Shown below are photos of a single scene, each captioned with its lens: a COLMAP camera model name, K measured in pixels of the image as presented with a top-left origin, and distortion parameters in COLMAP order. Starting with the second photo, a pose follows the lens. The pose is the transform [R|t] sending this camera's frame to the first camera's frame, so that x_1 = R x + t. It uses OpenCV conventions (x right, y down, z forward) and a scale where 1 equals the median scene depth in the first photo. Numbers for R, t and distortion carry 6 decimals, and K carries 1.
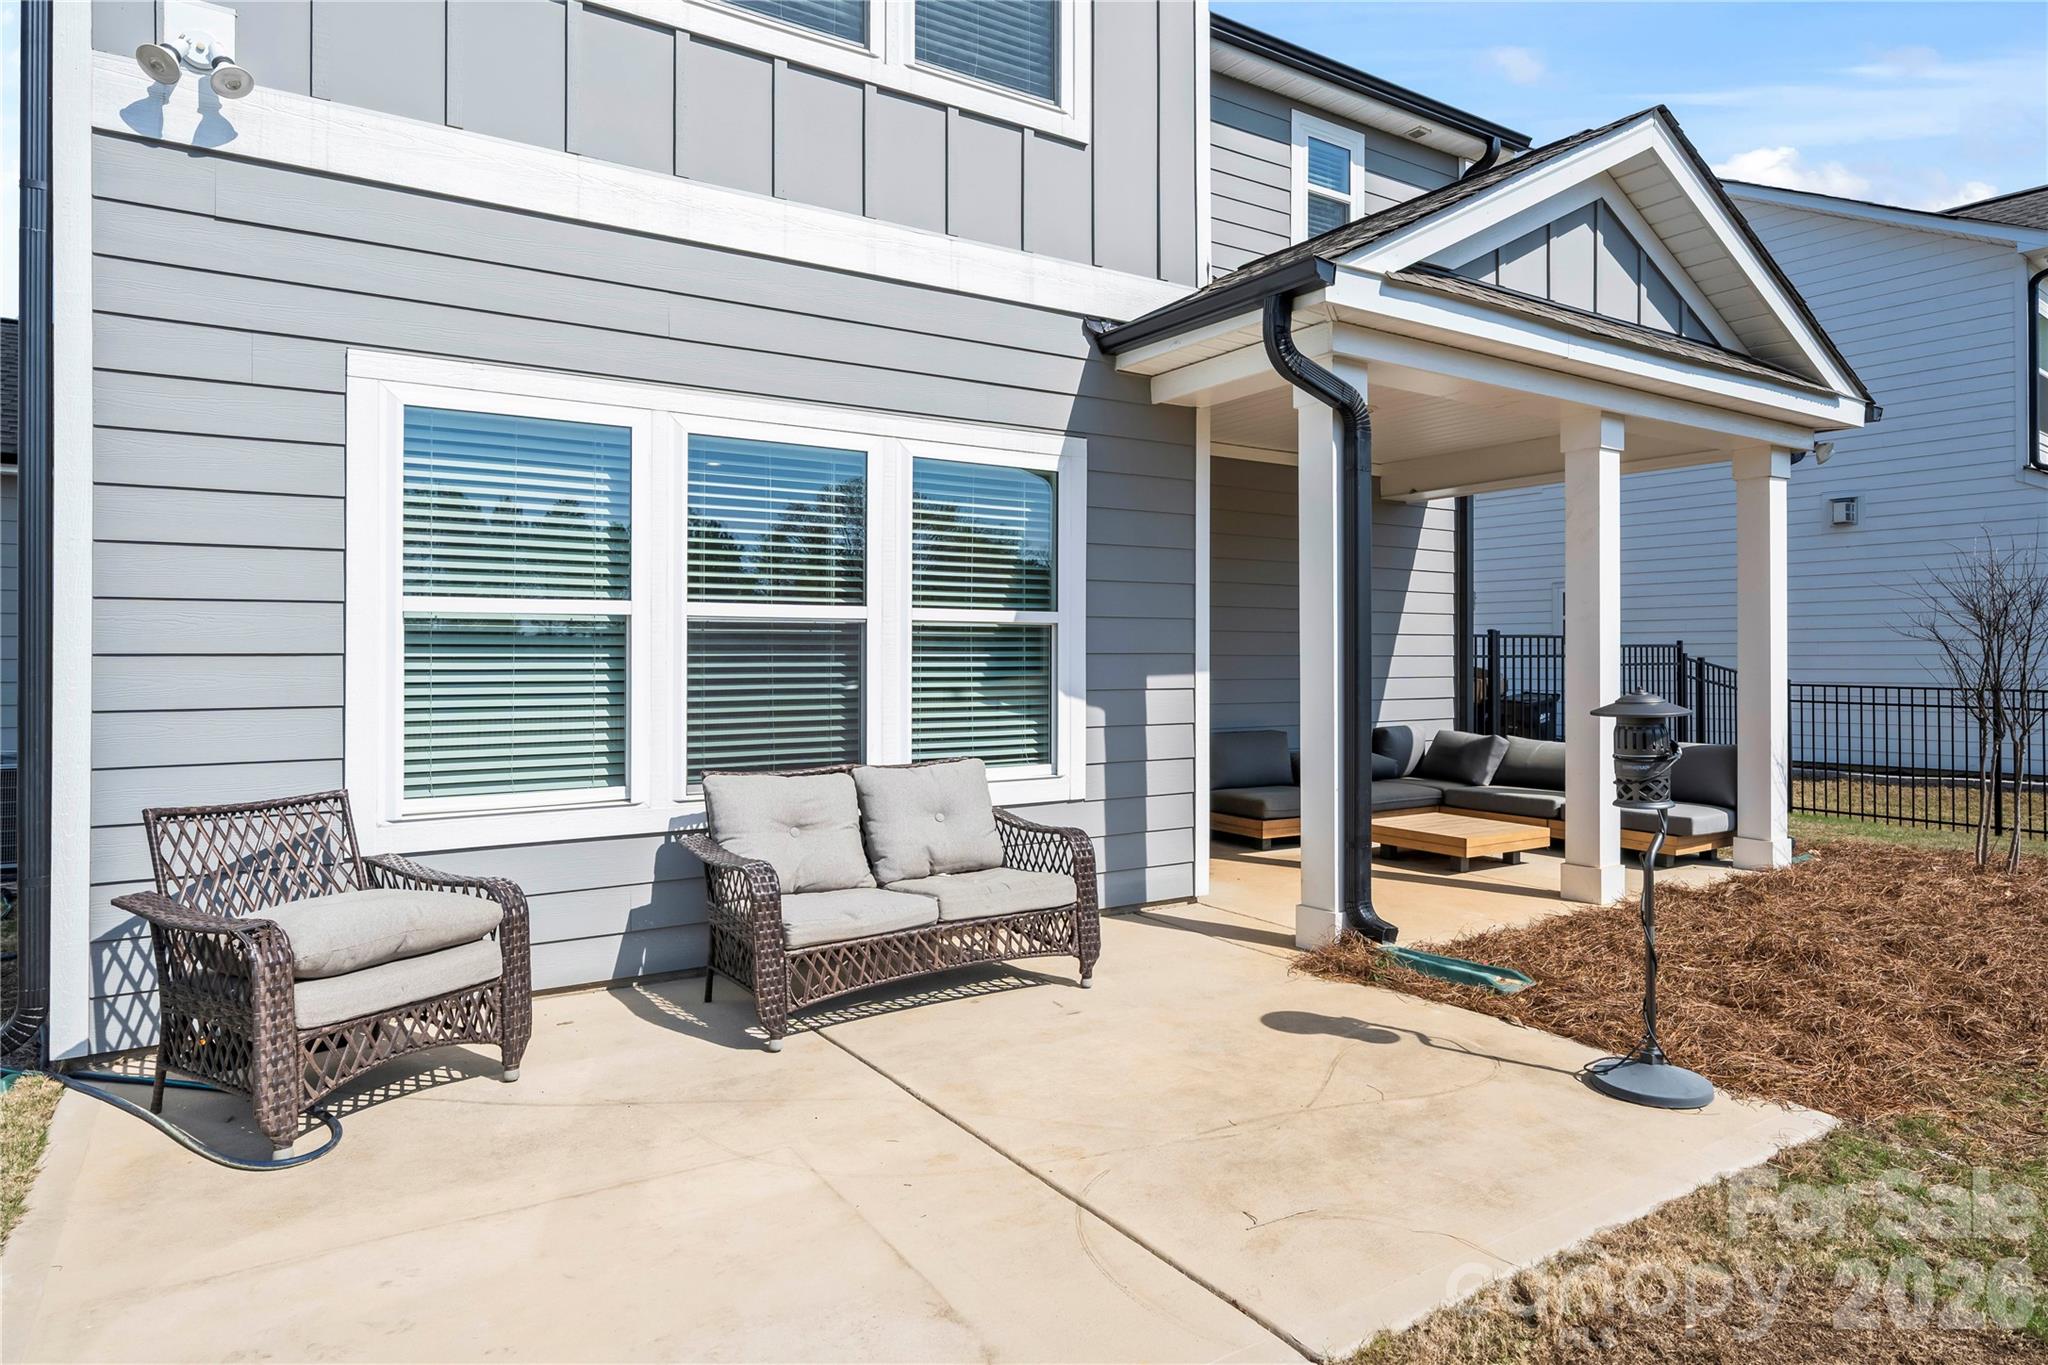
lens RADIAL K [[1169.1, 0, 1023.1], [0, 1169.1, 667.0], [0, 0, 1]] dist [0.009060, 0.000941]
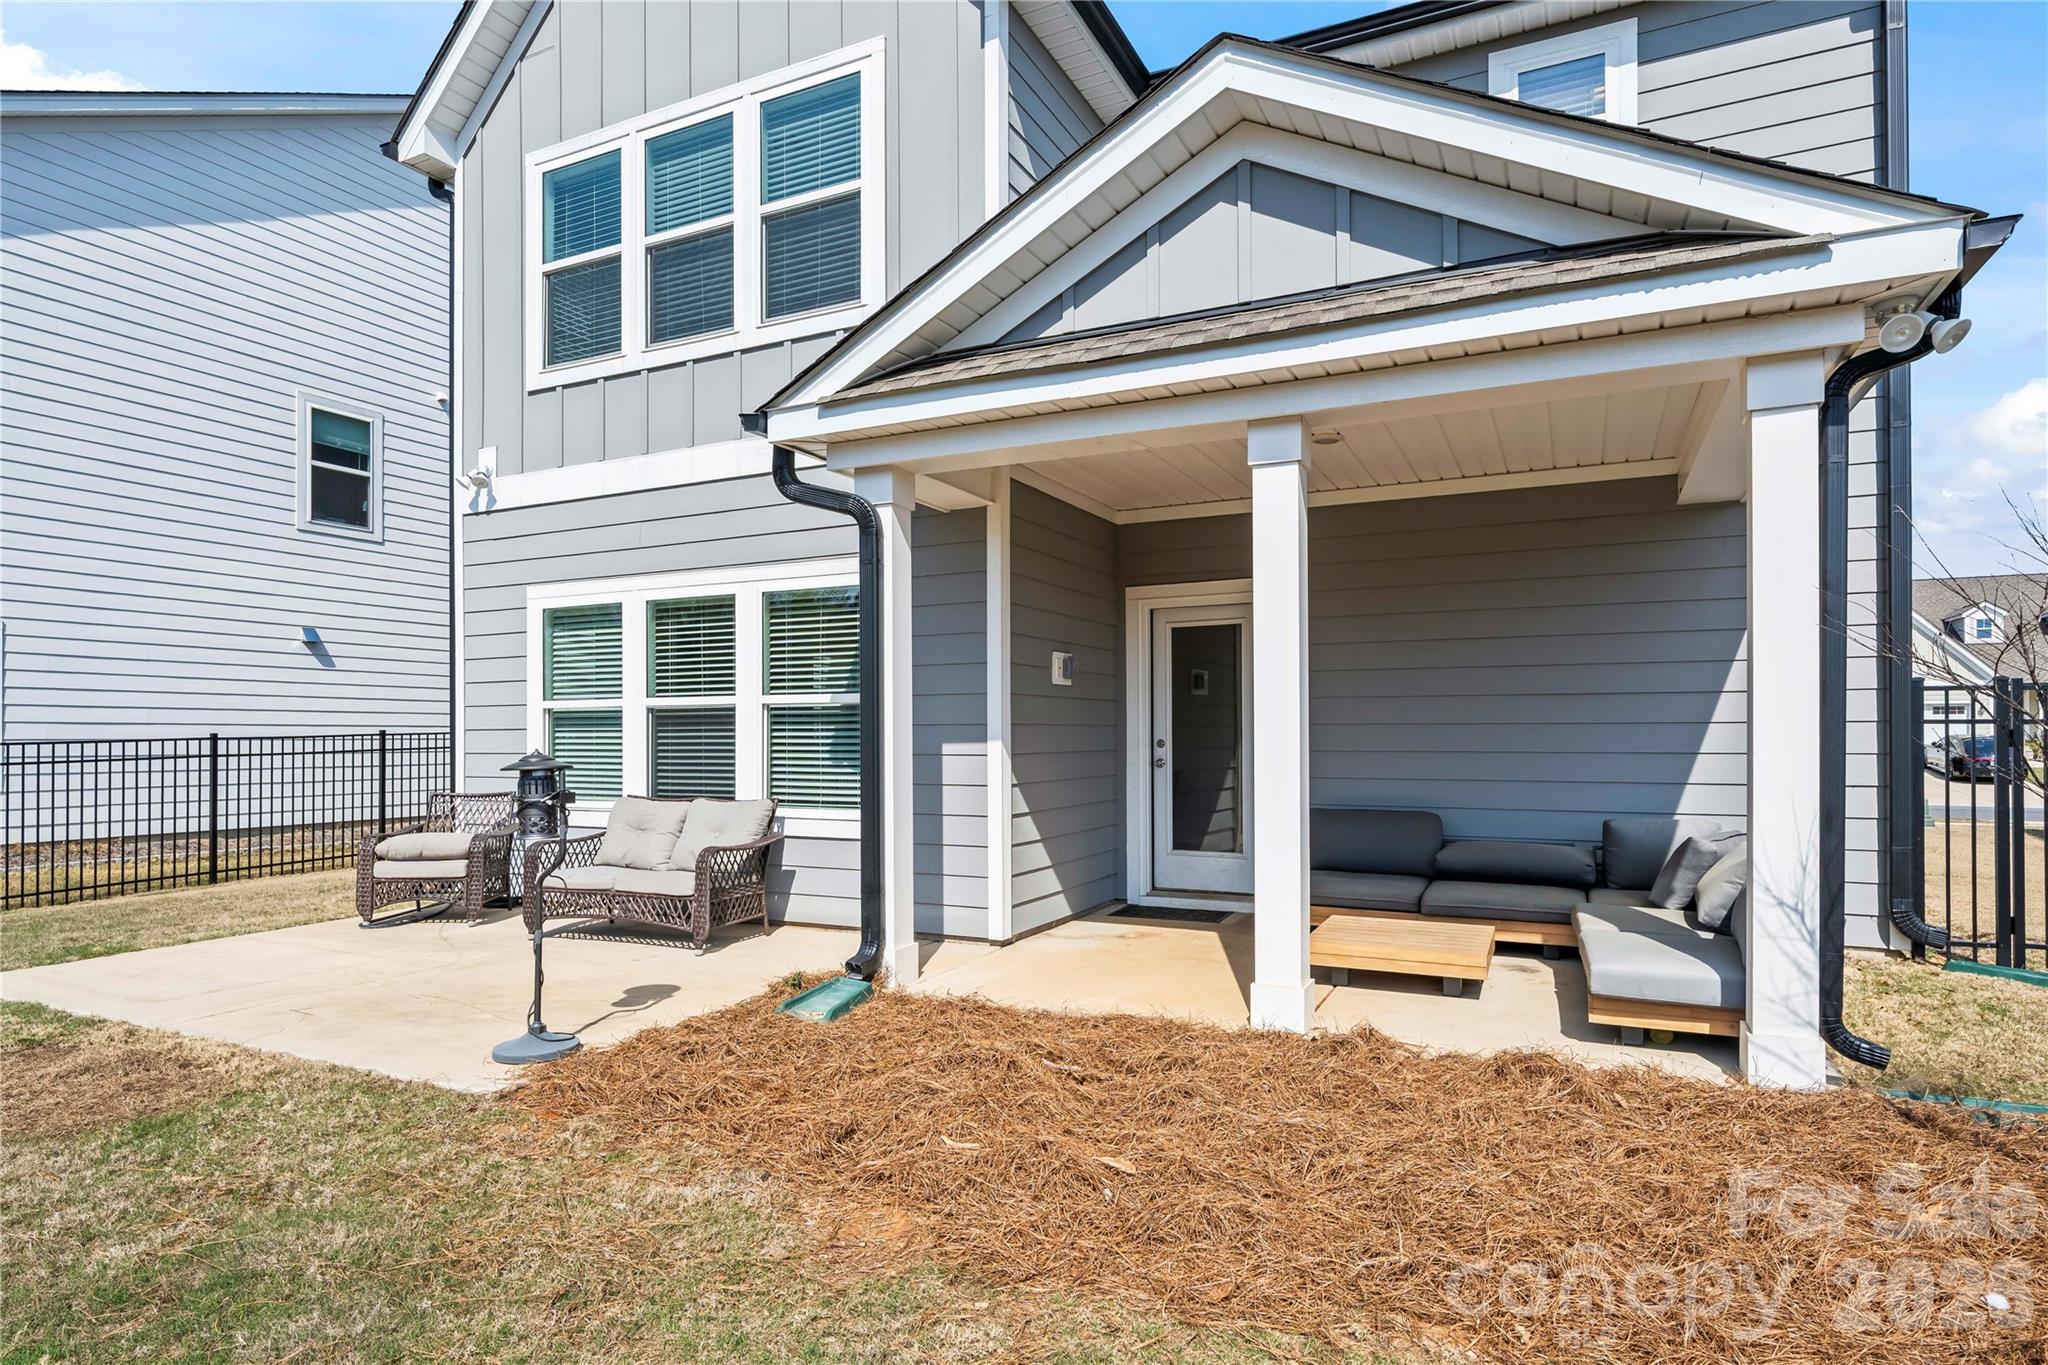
lens RADIAL K [[1128.8, 0, 1011.3], [0, 1128.8, 740.8], [0, 0, 1]] dist [-0.000068, 0.000764]
pose [[0.518440, 0.003607, -0.855106, 1.355107], [-0.001739, 0.999993, 0.003164, 0.001549], [0.855112, -0.000153, 0.518443, 0.567902]]
